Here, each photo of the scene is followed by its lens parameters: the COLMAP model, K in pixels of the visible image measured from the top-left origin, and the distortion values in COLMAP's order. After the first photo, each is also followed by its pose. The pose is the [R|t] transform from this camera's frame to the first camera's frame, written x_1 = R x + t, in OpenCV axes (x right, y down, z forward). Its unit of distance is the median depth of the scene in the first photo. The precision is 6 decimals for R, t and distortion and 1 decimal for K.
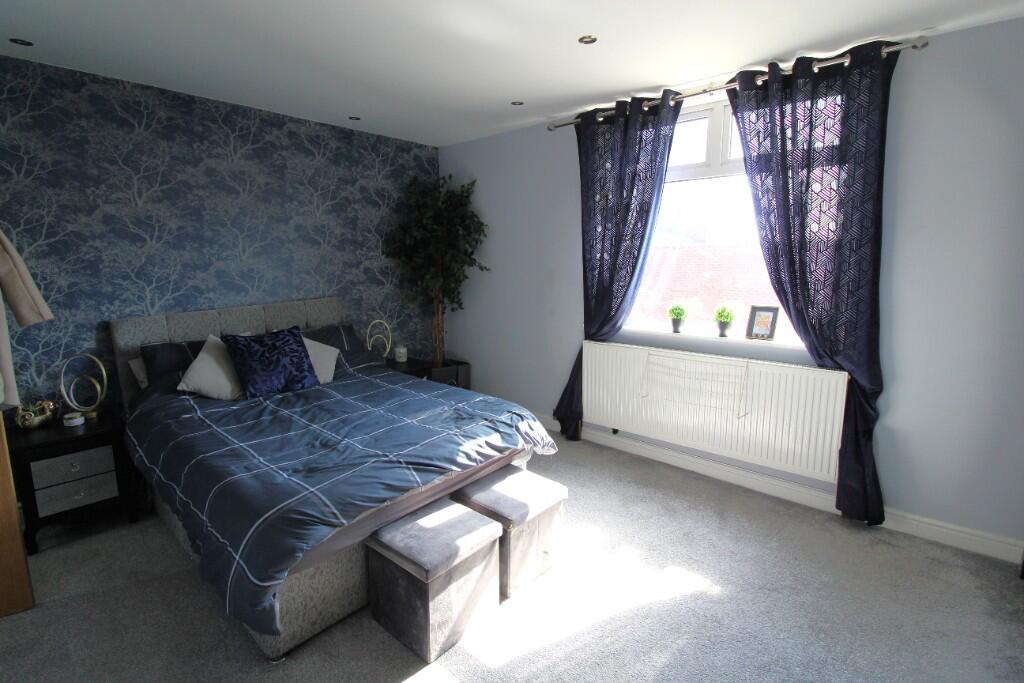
lens RADIAL K [[465.5, 0, 512.0], [0, 465.5, 341.5], [0, 0, 1]] dist [-0.036326, -0.000082]
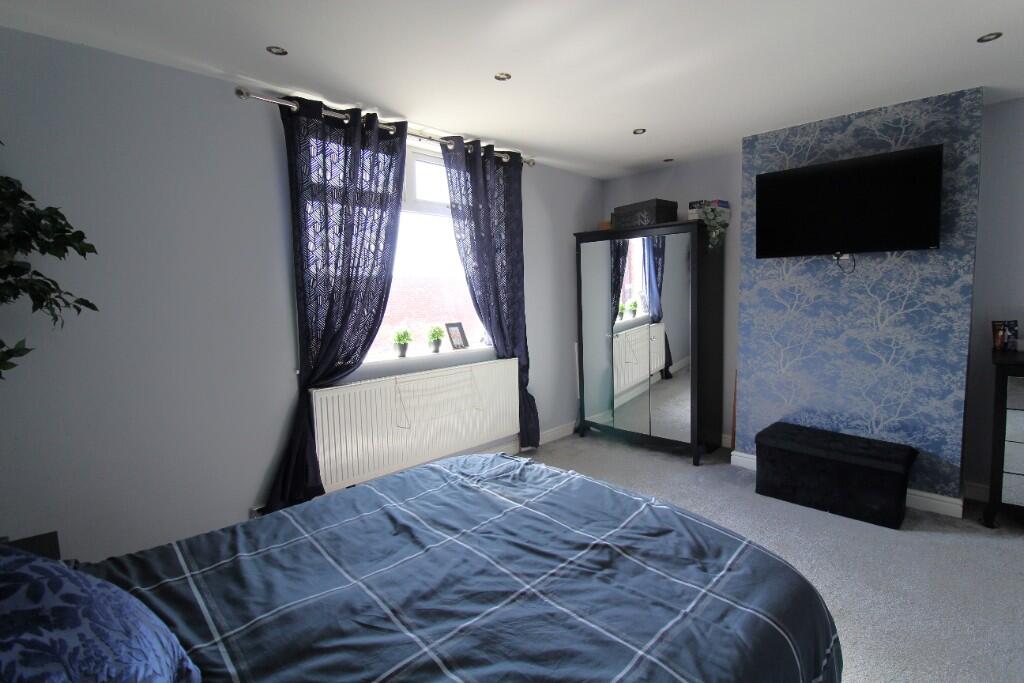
lens RADIAL K [[481.6, 0, 516.9], [0, 481.6, 336.2], [0, 0, 1]] dist [-0.001692, -0.001051]
pose [[0.080713, -0.094846, 0.992215, -0.861842], [0.176074, 0.981164, 0.079467, -0.133271], [-0.981062, 0.168289, 0.095892, 0.823821]]
